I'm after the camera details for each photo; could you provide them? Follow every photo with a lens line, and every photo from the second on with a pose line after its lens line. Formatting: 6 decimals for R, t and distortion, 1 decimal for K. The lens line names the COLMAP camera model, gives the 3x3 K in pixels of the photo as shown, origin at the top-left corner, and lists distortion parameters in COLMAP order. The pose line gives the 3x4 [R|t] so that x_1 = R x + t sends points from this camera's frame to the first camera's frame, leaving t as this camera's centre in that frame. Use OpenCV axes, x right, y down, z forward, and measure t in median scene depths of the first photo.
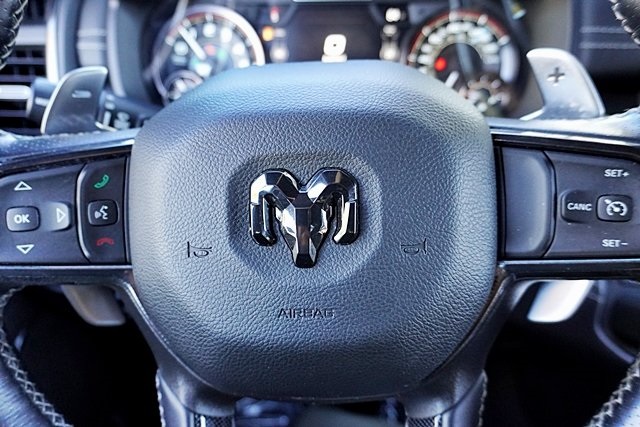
lens RADIAL K [[537.7, 0, 326.1], [0, 537.7, 213.2], [0, 0, 1]] dist [0.006280, -0.000566]
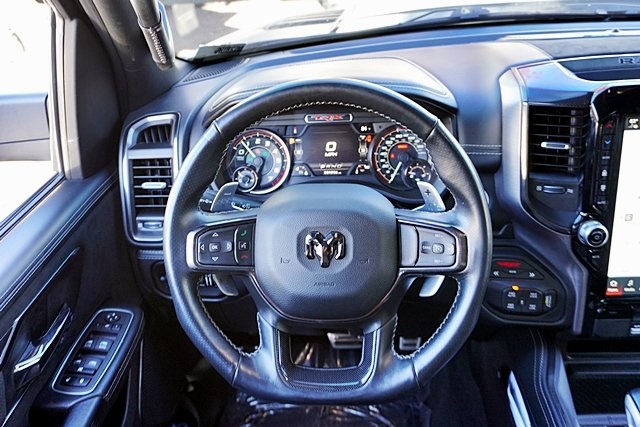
lens RADIAL K [[573.8, 0, 315.8], [0, 573.8, 211.6], [0, 0, 1]] dist [-0.007660, -0.001351]
pose [[0.999377, 0.023469, 0.026369, -0.154741], [-0.022170, 0.998576, -0.048524, -0.038597], [-0.027470, 0.047909, 0.998474, -1.780996]]
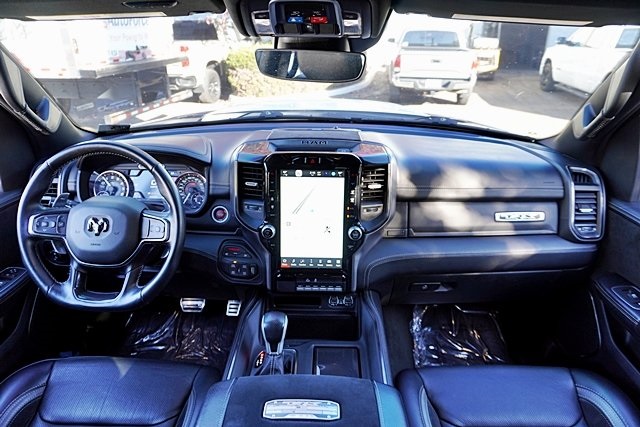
lens RADIAL K [[430.9, 0, 321.3], [0, 430.9, 213.3], [0, 0, 1]] dist [-0.026782, 0.009060]
pose [[0.995901, 0.072251, 0.054423, 1.760560], [-0.063168, 0.986162, -0.153278, 0.353849], [-0.064745, 0.149212, 0.986683, -3.075040]]
